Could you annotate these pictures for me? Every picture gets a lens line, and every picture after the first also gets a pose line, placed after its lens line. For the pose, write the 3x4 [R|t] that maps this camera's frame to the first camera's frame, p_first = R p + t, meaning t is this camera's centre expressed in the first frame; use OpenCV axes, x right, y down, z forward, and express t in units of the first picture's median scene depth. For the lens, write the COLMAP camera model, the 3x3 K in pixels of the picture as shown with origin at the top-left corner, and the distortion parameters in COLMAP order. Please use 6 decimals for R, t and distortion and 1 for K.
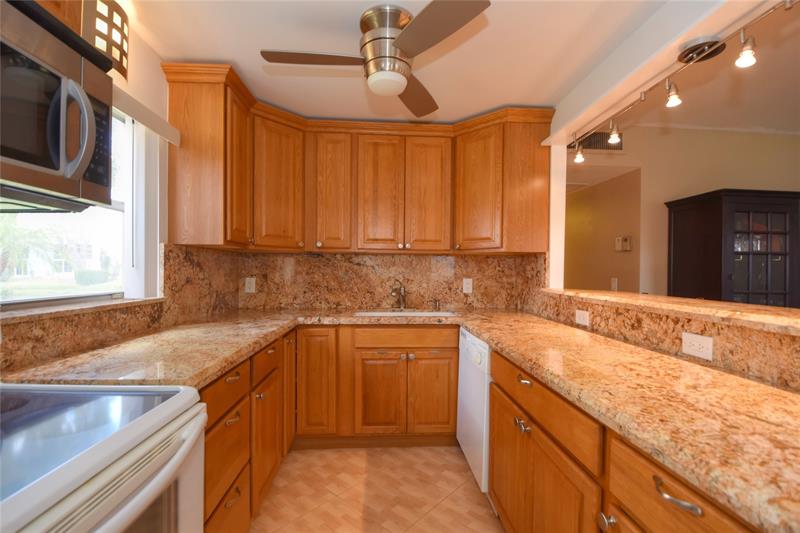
lens RADIAL K [[359.2, 0, 400.6], [0, 359.2, 274.8], [0, 0, 1]] dist [0.013957, -0.021051]
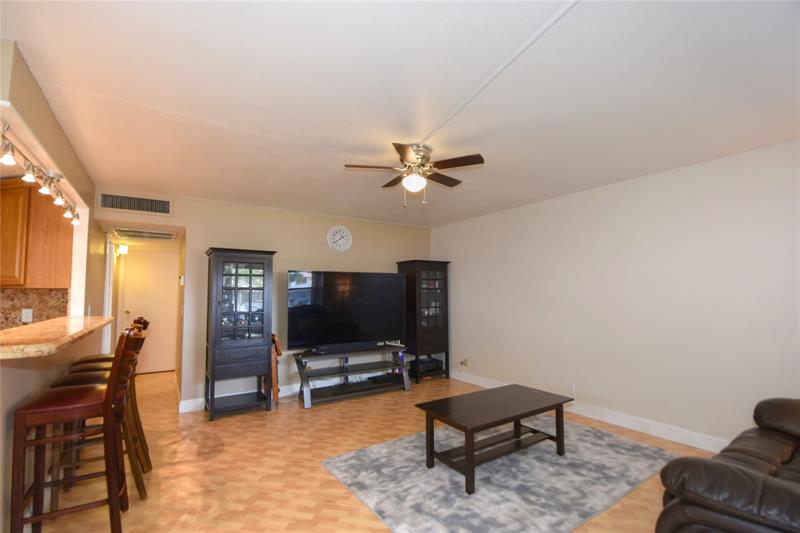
lens RADIAL K [[359.2, 0, 400.6], [0, 359.2, 274.8], [0, 0, 1]] dist [0.013957, -0.021051]
pose [[0.855338, 0.016655, 0.517802, 0.754525], [0.020805, 0.997573, -0.066453, 0.001471], [-0.517652, 0.067613, 0.852915, -0.730739]]
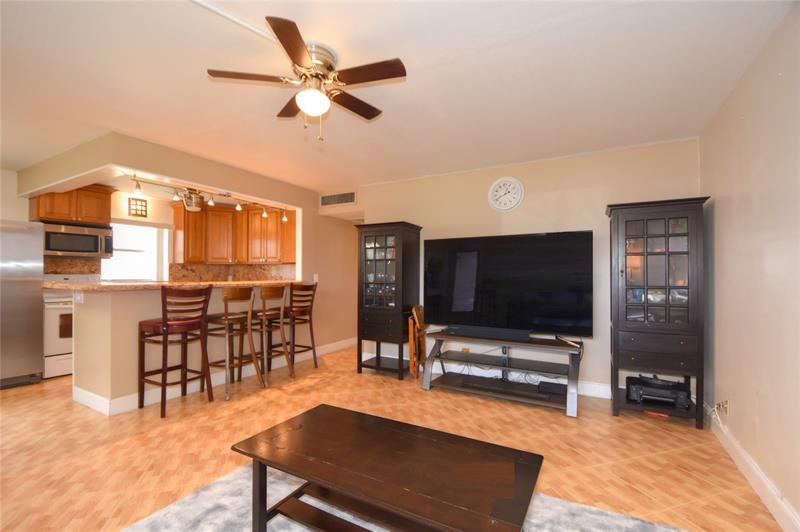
lens RADIAL K [[359.2, 0, 400.6], [0, 359.2, 274.3], [0, 0, 1]] dist [0.013957, -0.021051]
pose [[0.848322, -0.005051, -0.529456, 1.971492], [-0.005015, 0.999833, -0.017573, 0.037520], [0.529456, 0.017563, 0.848155, -0.400453]]
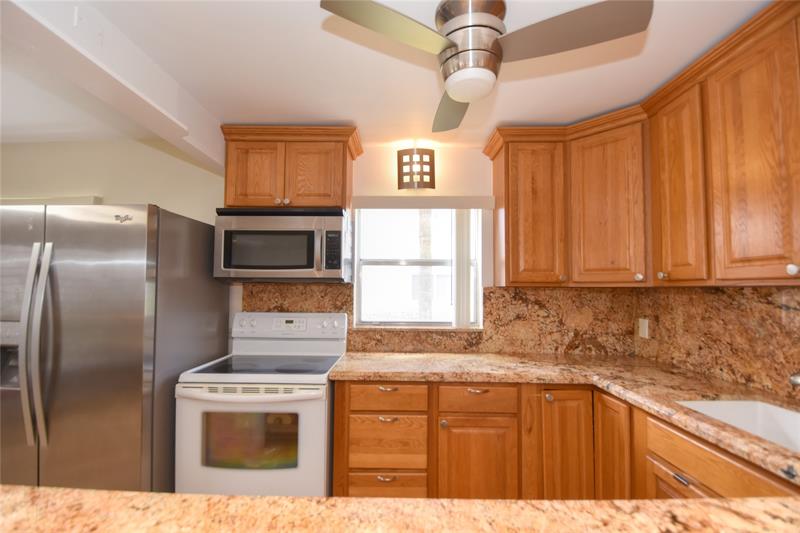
lens RADIAL K [[347.1, 0, 398.3], [0, 347.1, 275.9], [0, 0, 1]] dist [0.000197, -0.000308]
pose [[-0.065714, -0.050844, -0.996542, 0.470445], [-0.021990, 0.998532, -0.049496, -0.044262], [0.997596, 0.018661, -0.066736, 0.594092]]
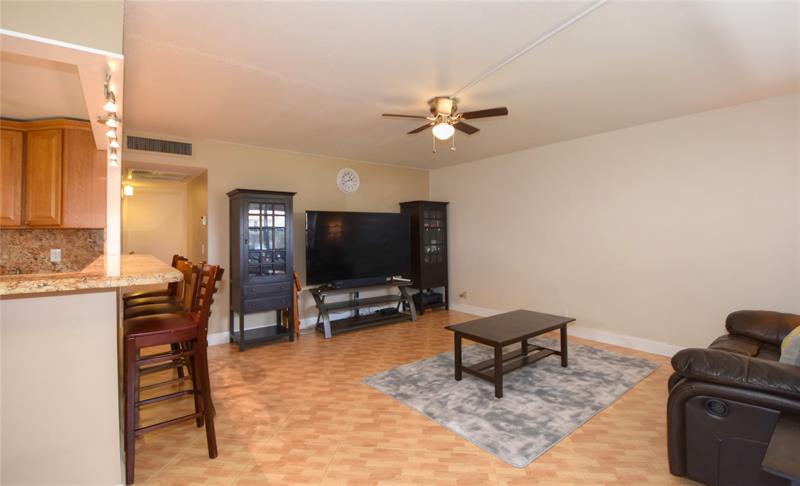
lens RADIAL K [[355.7, 0, 401.5], [0, 355.7, 229.3], [0, 0, 1]] dist [0.021990, -0.027948]
pose [[0.811692, -0.008233, 0.584028, 0.521895], [0.030004, 0.999168, -0.027615, 0.013780], [-0.583315, 0.039939, 0.811264, -0.725162]]
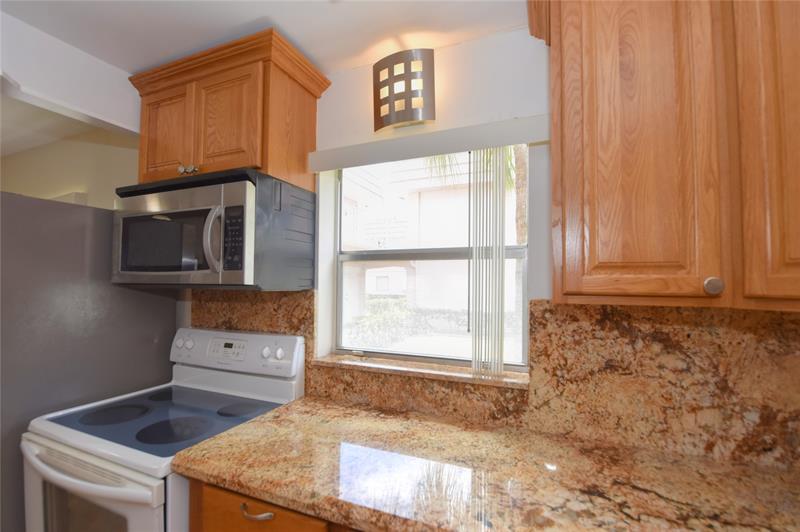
lens RADIAL K [[359.2, 0, 400.6], [0, 359.2, 274.3], [0, 0, 1]] dist [0.013957, -0.021051]
pose [[-0.432227, -0.036054, -0.901044, 0.026176], [-0.026570, 0.999276, -0.027239, -0.083631], [0.901373, 0.012167, -0.432872, 0.818599]]
